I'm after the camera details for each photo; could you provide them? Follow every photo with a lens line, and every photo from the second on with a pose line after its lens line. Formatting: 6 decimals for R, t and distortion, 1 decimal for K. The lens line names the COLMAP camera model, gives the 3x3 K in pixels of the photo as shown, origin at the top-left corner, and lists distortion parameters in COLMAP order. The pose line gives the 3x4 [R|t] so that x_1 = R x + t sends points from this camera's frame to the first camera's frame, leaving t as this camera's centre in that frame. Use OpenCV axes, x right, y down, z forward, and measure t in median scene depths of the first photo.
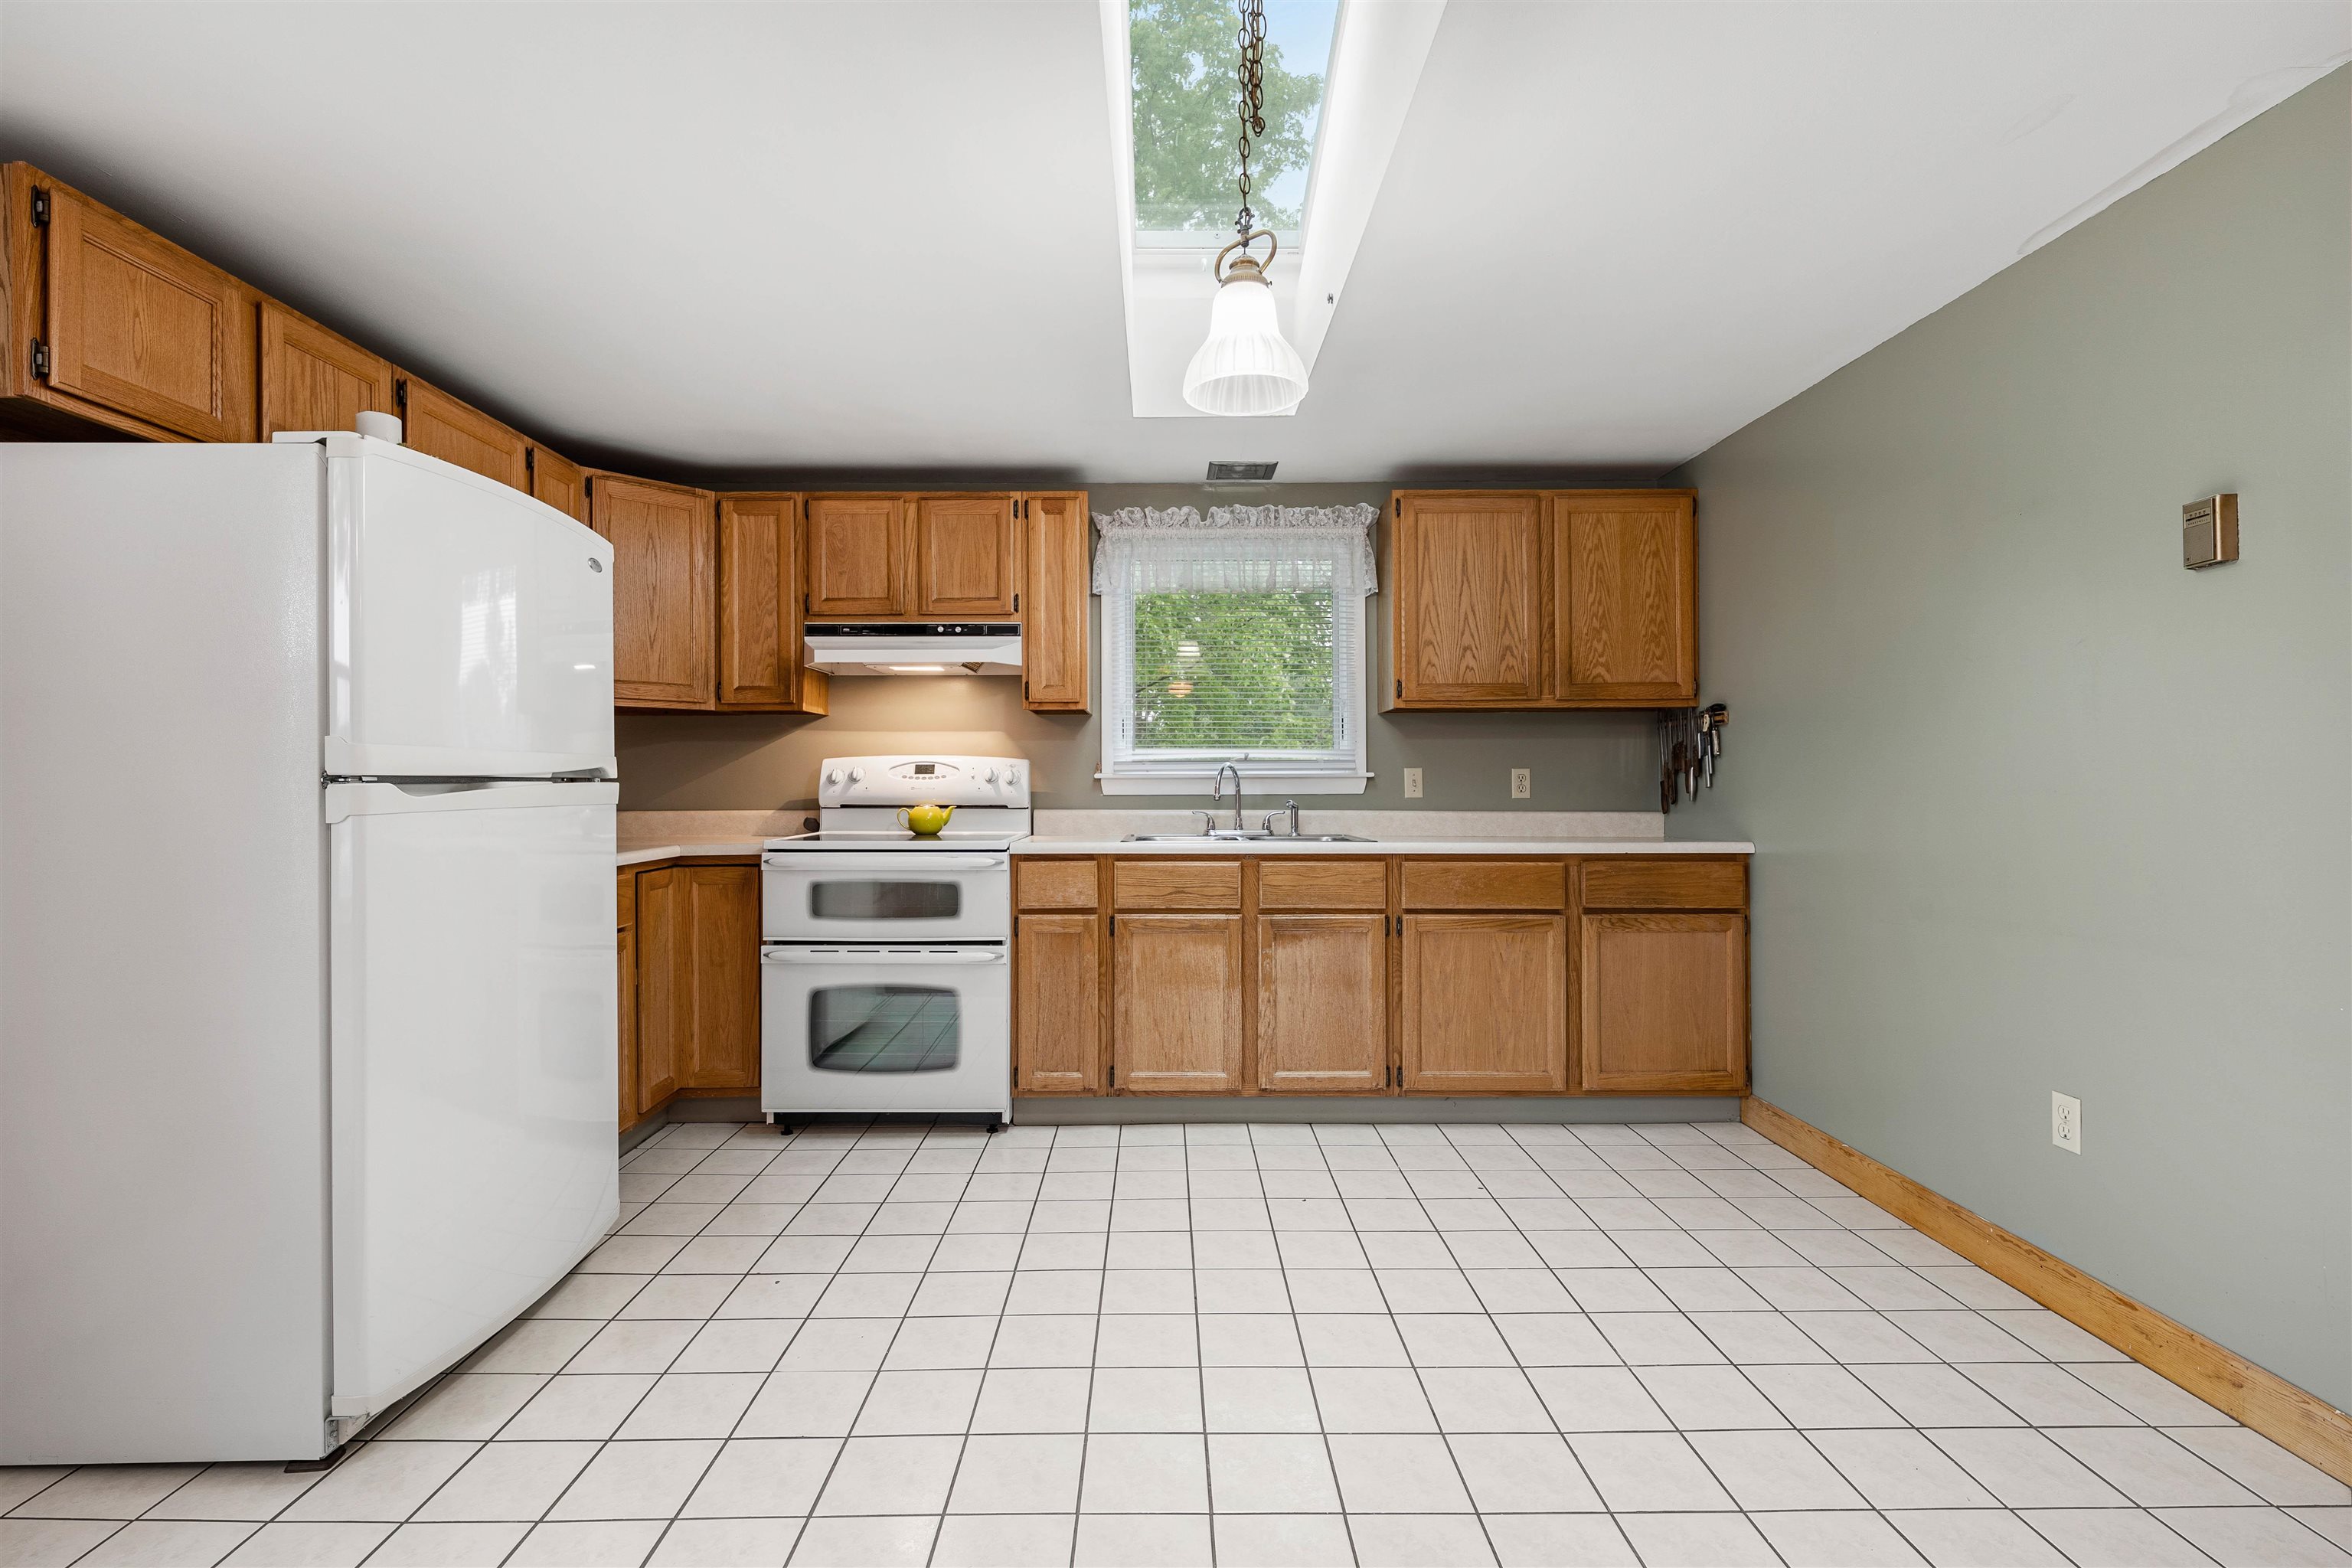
lens RADIAL K [[1073.6, 0, 1171.0], [0, 1073.6, 785.0], [0, 0, 1]] dist [0.004142, -0.001944]
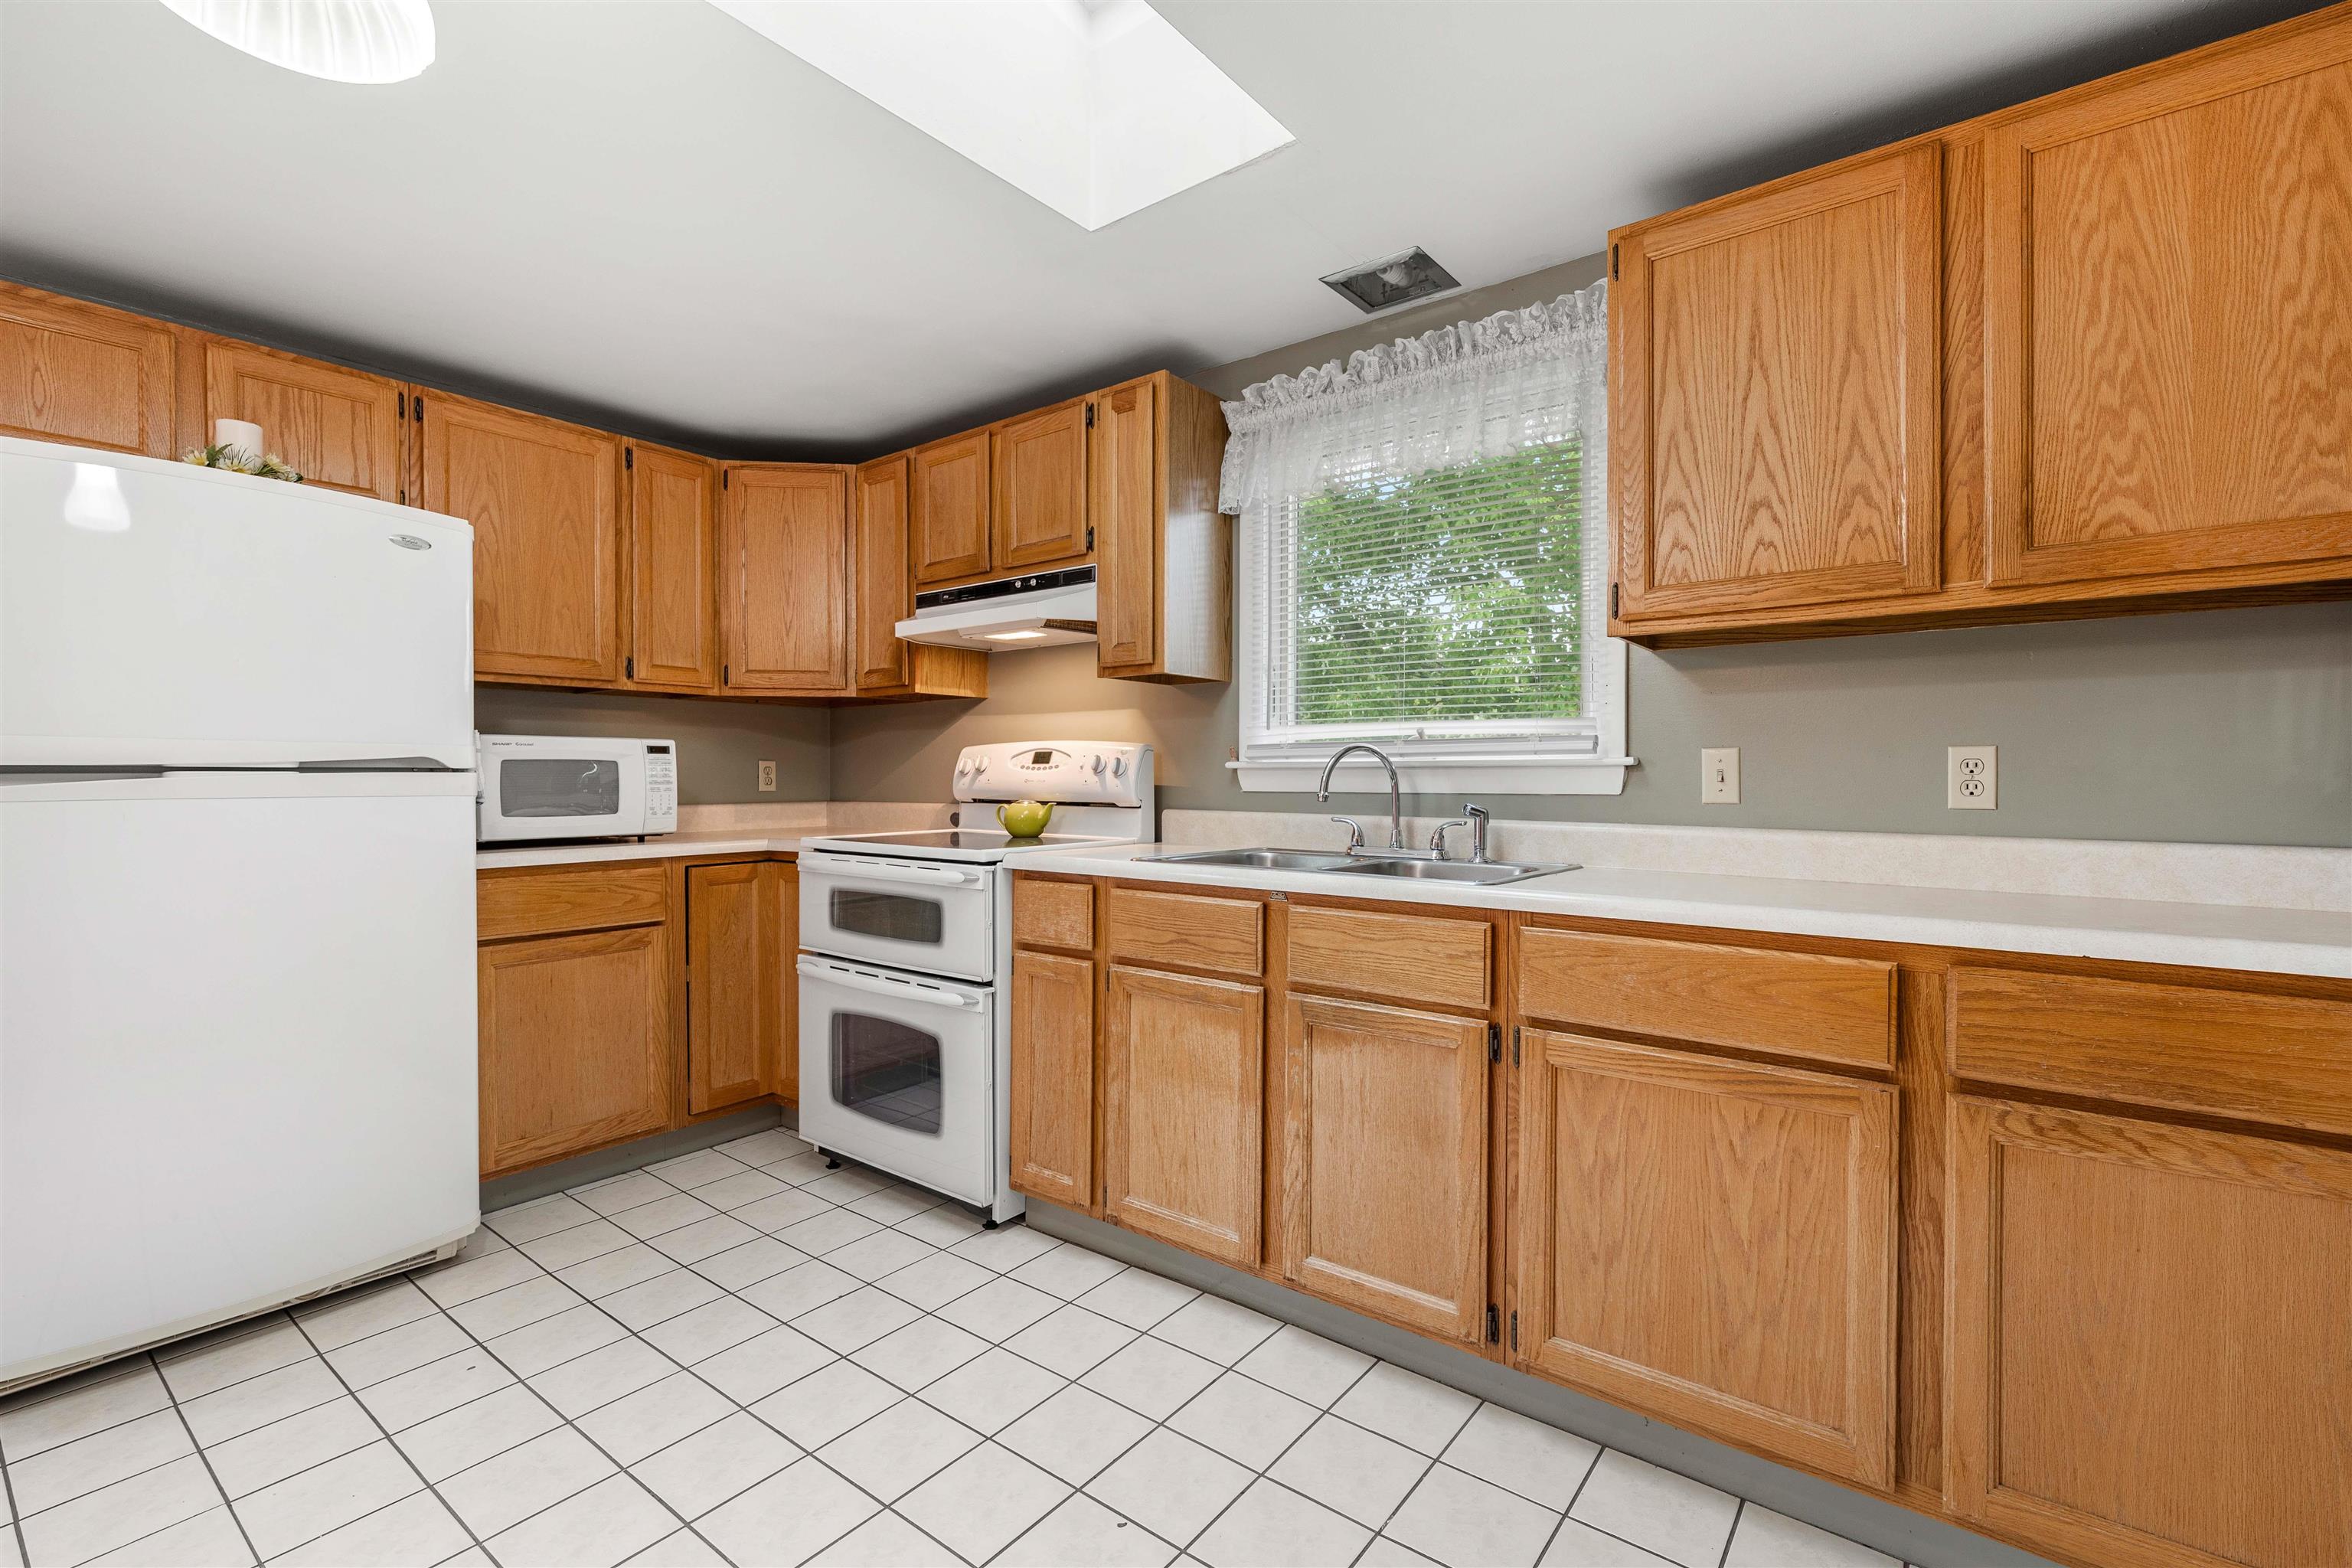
lens RADIAL K [[1073.6, 0, 1165.3], [0, 1073.6, 776.9], [0, 0, 1]] dist [0.004142, -0.001944]
pose [[0.768888, 0.003485, -0.639374, 0.415833], [-0.003342, 0.999993, 0.001432, -0.001606], [0.639374, 0.001036, 0.768895, 0.482611]]
